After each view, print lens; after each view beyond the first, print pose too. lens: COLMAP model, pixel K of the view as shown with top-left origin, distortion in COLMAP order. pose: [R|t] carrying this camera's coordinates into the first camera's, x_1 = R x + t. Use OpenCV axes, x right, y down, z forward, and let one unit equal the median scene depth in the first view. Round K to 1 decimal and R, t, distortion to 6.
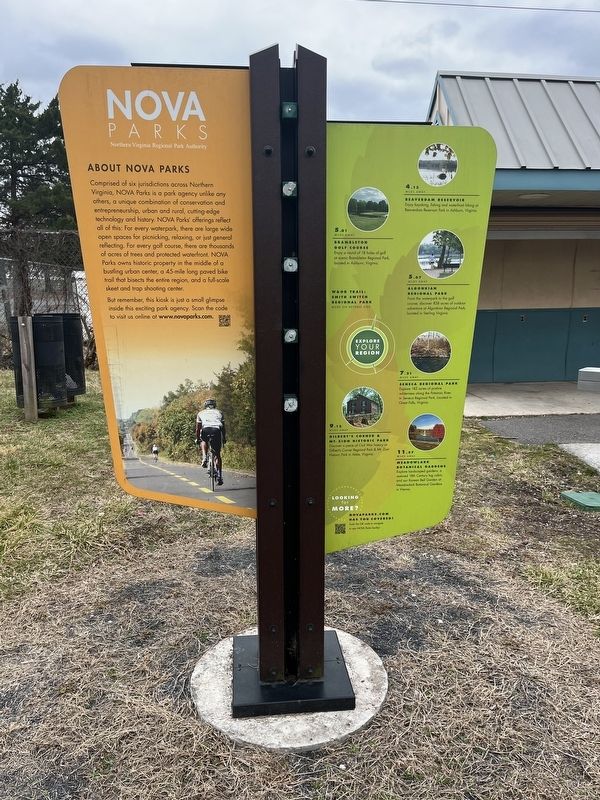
lens RADIAL K [[602.9, 0, 300.0], [0, 602.9, 400.0], [0, 0, 1]] dist [0.077515, -0.080330]
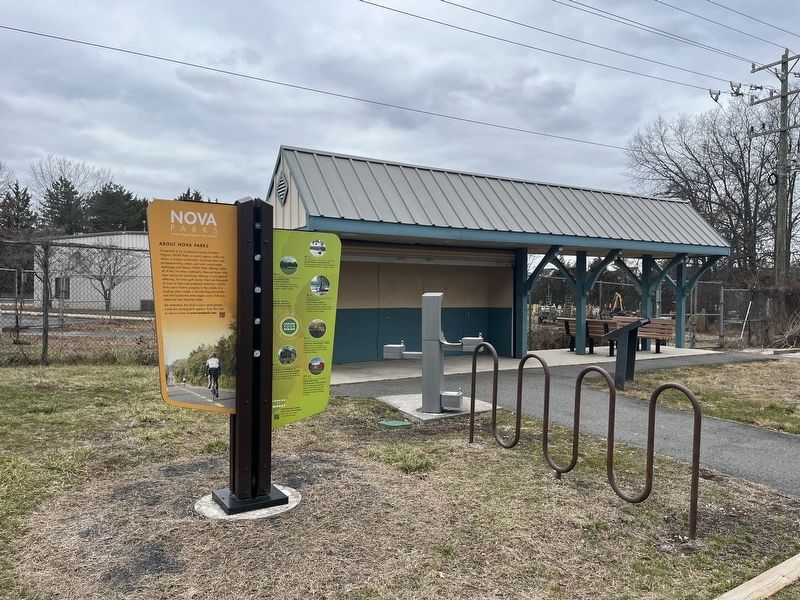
lens RADIAL K [[602.9, 0, 399.2], [0, 602.9, 321.3], [0, 0, 1]] dist [0.077515, -0.080330]
pose [[0.902709, -0.010206, 0.430130, -0.453602], [0.064670, 0.991579, -0.112196, 0.157921], [-0.425363, 0.129097, 0.895768, -1.080249]]
